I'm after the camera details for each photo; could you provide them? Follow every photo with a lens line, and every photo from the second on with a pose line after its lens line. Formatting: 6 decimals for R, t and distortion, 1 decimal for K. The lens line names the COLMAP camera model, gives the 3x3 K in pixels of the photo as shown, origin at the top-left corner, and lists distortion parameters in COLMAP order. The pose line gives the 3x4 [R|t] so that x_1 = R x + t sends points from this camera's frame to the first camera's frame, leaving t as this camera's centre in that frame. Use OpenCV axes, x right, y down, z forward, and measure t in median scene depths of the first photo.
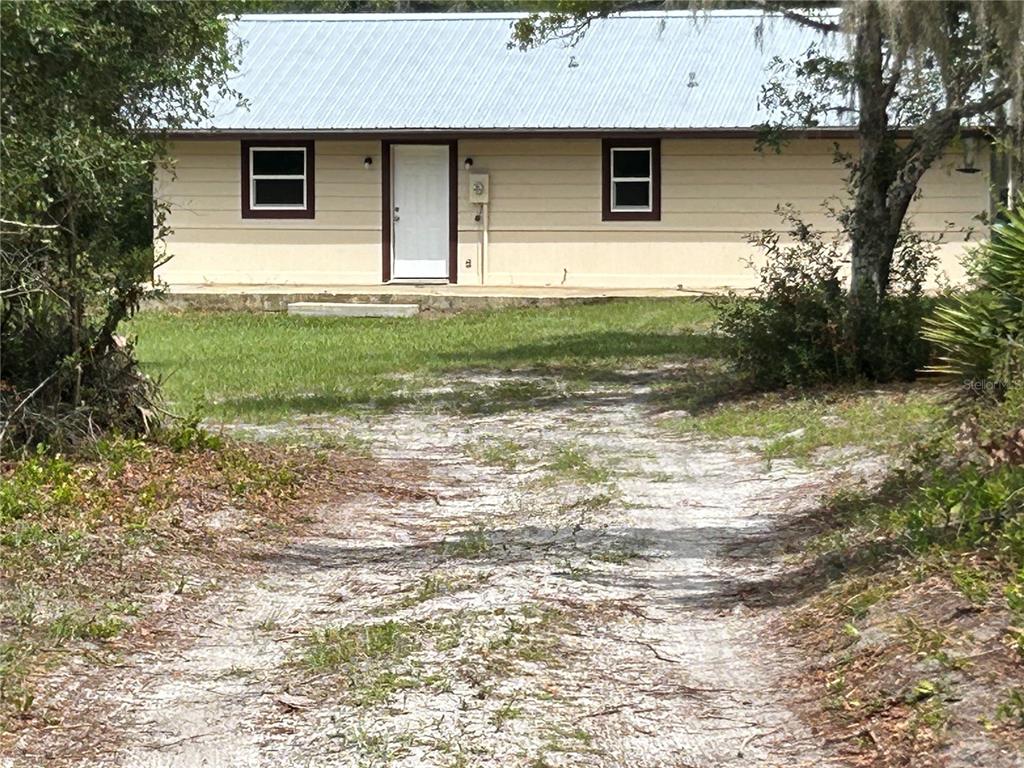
lens RADIAL K [[3925.4, 0, 512.0], [0, 3925.4, 384.0], [0, 0, 1]] dist [0.135639, 0.763902]
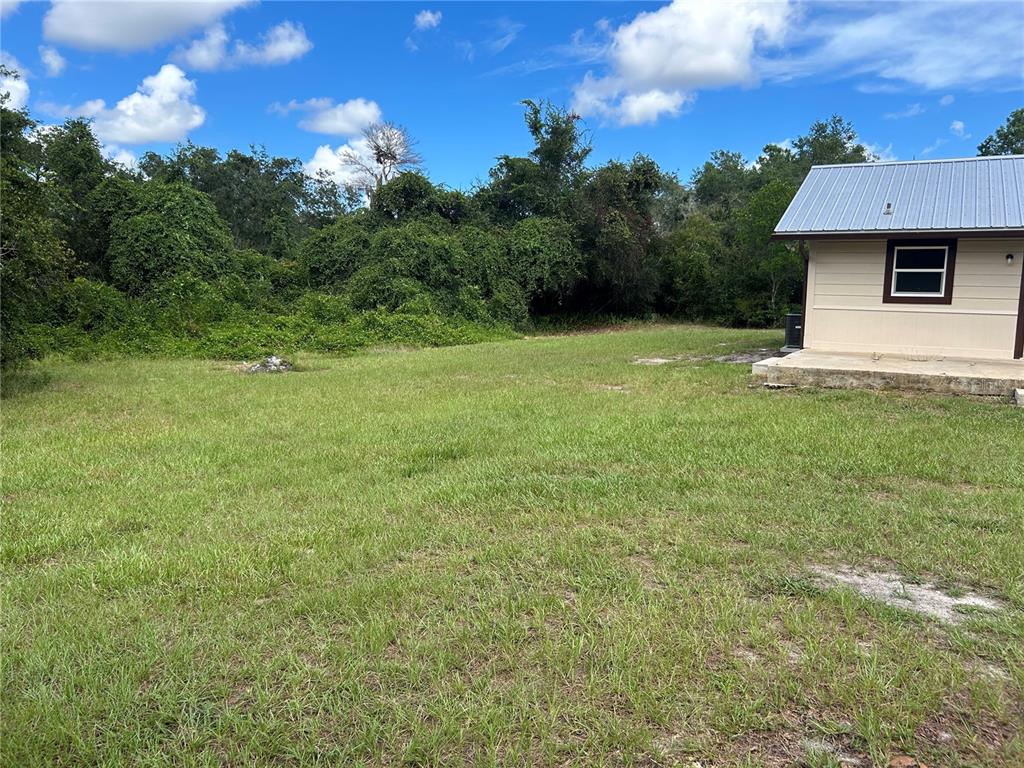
lens RADIAL K [[689.2, 0, 512.0], [0, 689.2, 384.0], [0, 0, 1]] dist [-0.038904, -0.010513]
pose [[0.961250, 0.049363, -0.271223, -0.133449], [-0.028357, 0.996324, 0.080833, -0.032891], [0.274216, -0.070010, 0.959116, 0.816767]]
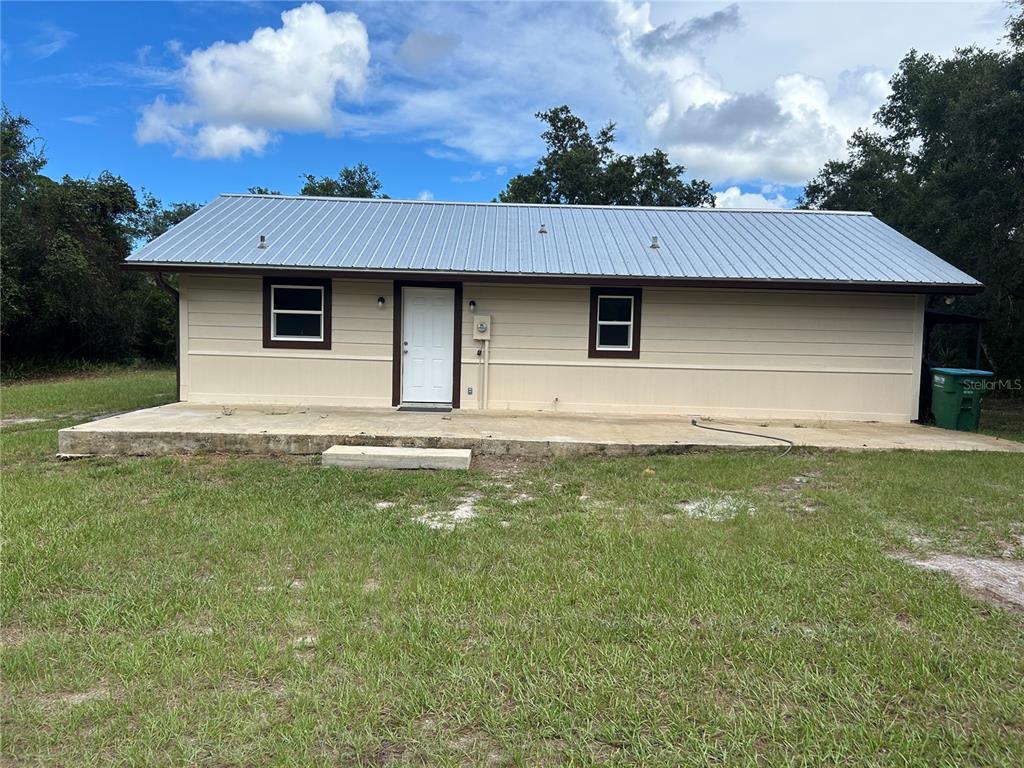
lens RADIAL K [[689.2, 0, 512.0], [0, 689.2, 384.0], [0, 0, 1]] dist [-0.038904, -0.010513]
pose [[0.958599, 0.009829, 0.284589, -0.060784], [-0.012746, 0.999884, 0.008397, -0.037189], [-0.284473, -0.011677, 0.958613, 0.857774]]
